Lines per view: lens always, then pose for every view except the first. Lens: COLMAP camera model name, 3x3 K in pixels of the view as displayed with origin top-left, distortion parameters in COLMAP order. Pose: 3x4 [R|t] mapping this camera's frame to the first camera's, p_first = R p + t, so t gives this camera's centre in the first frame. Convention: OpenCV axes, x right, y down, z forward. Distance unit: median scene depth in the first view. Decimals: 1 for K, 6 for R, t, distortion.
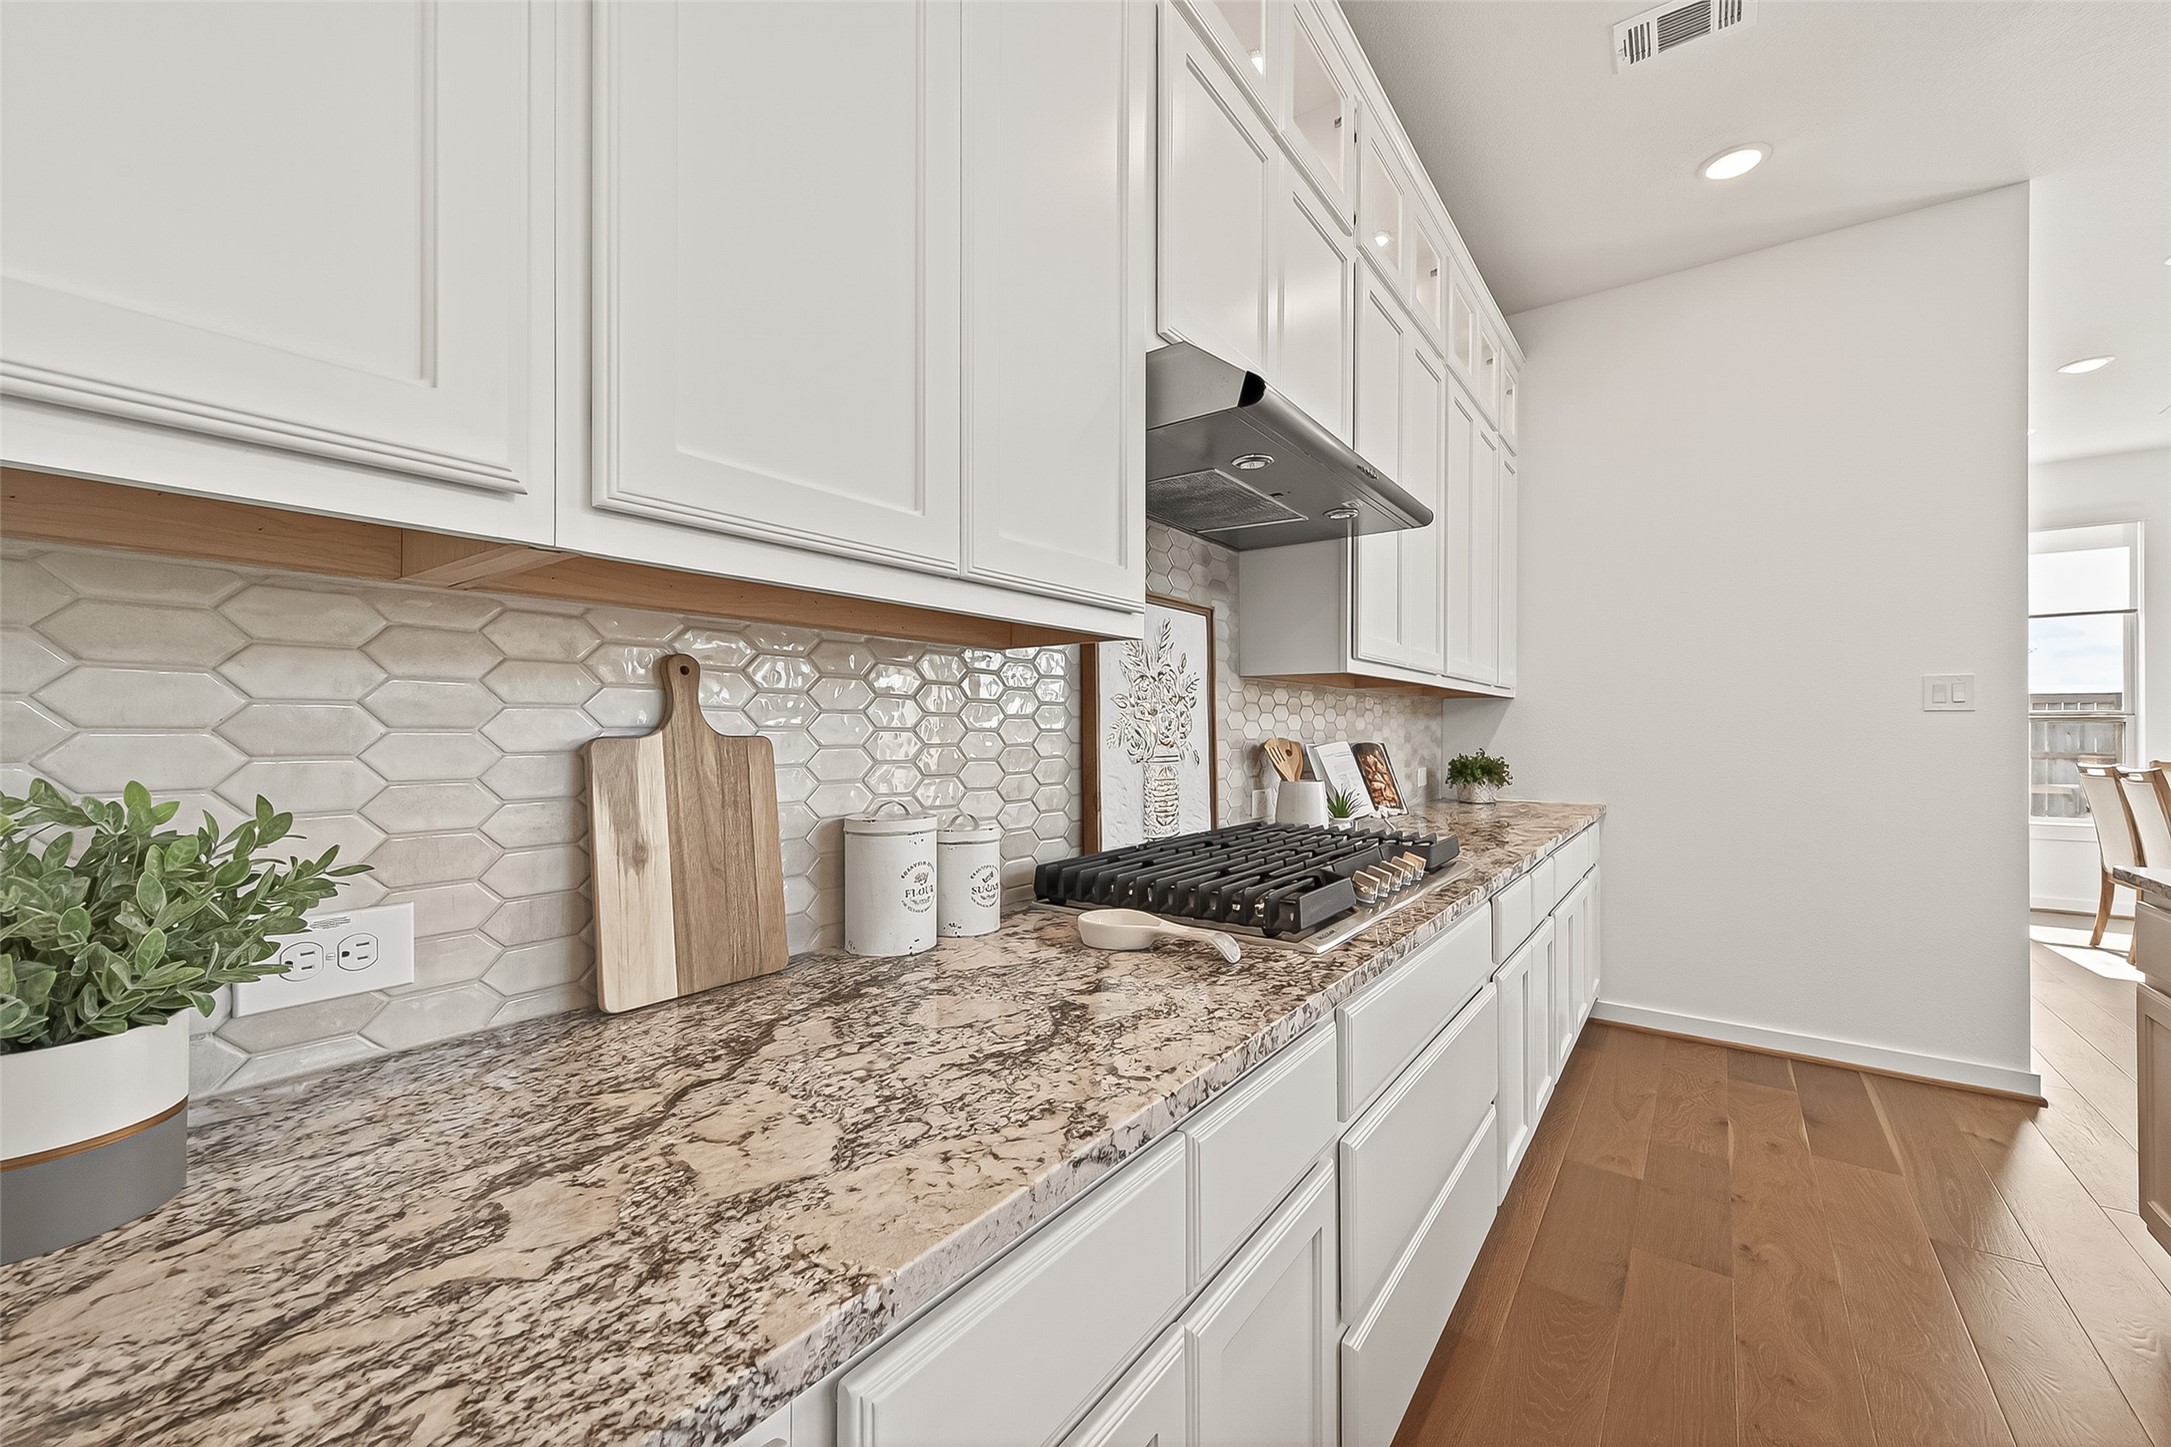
lens RADIAL K [[848.6, 0, 1088.5], [0, 848.6, 716.4], [0, 0, 1]] dist [0.013251, -0.000225]
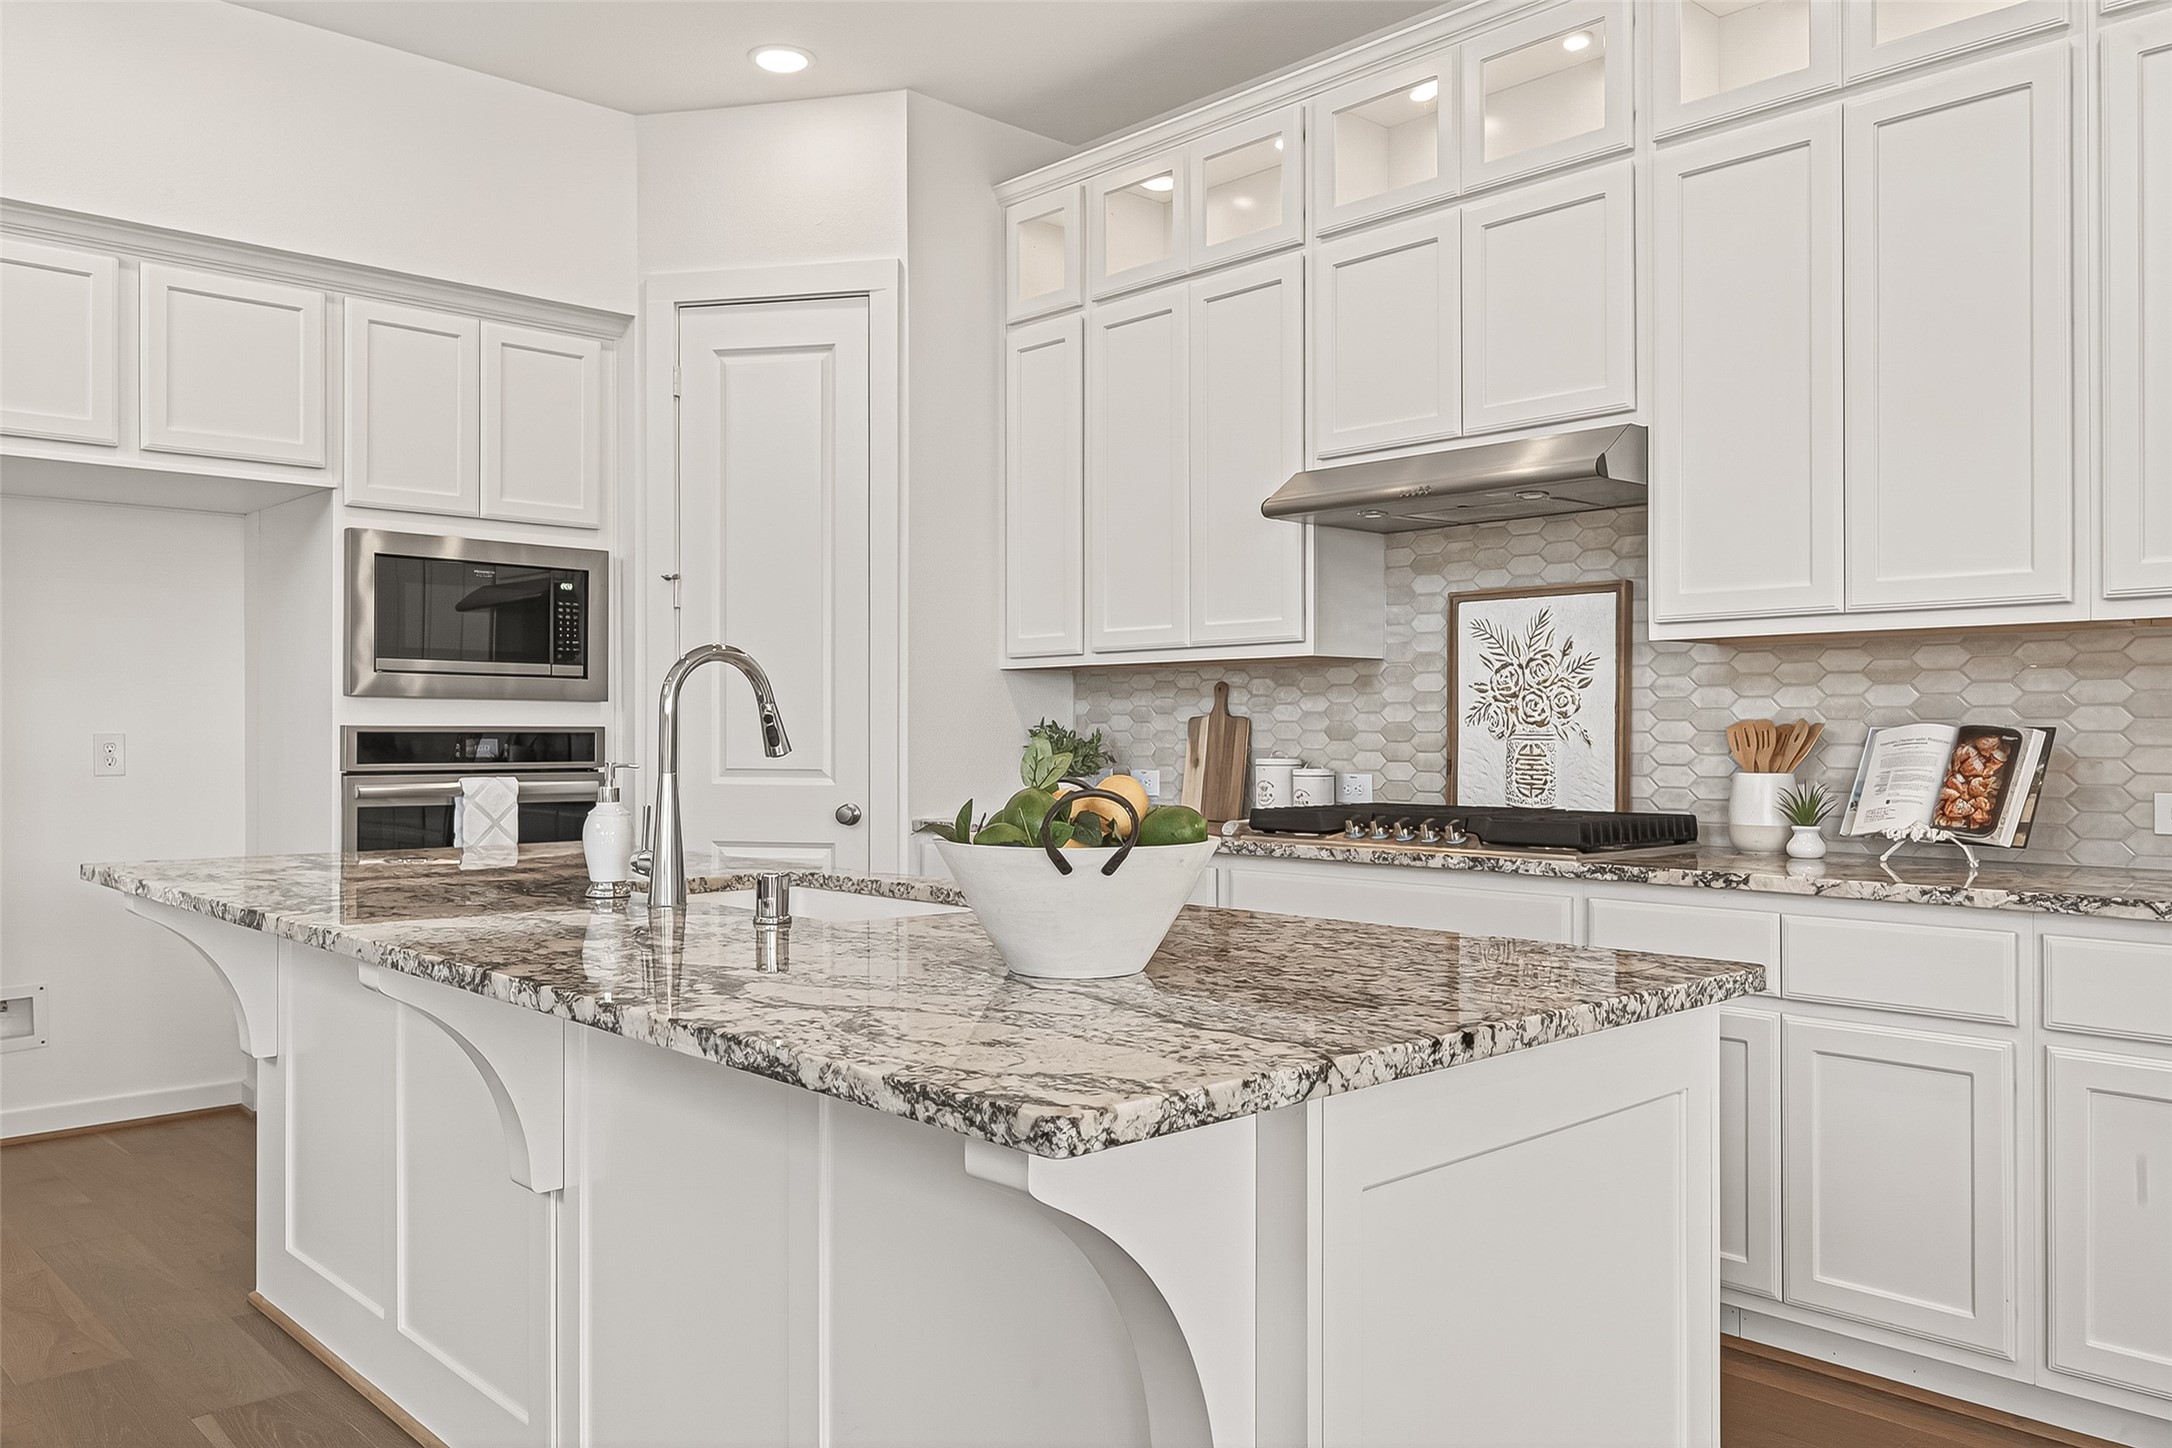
lens RADIAL K [[1640.9, 0, 1089.1], [0, 1640.9, 725.2], [0, 0, 1]] dist [0.003992, 0.000506]
pose [[-0.179458, 0.000344, -0.983766, 2.715770], [0.019892, 0.999797, -0.003279, 0.036202], [0.983565, -0.020158, -0.179428, 0.962925]]
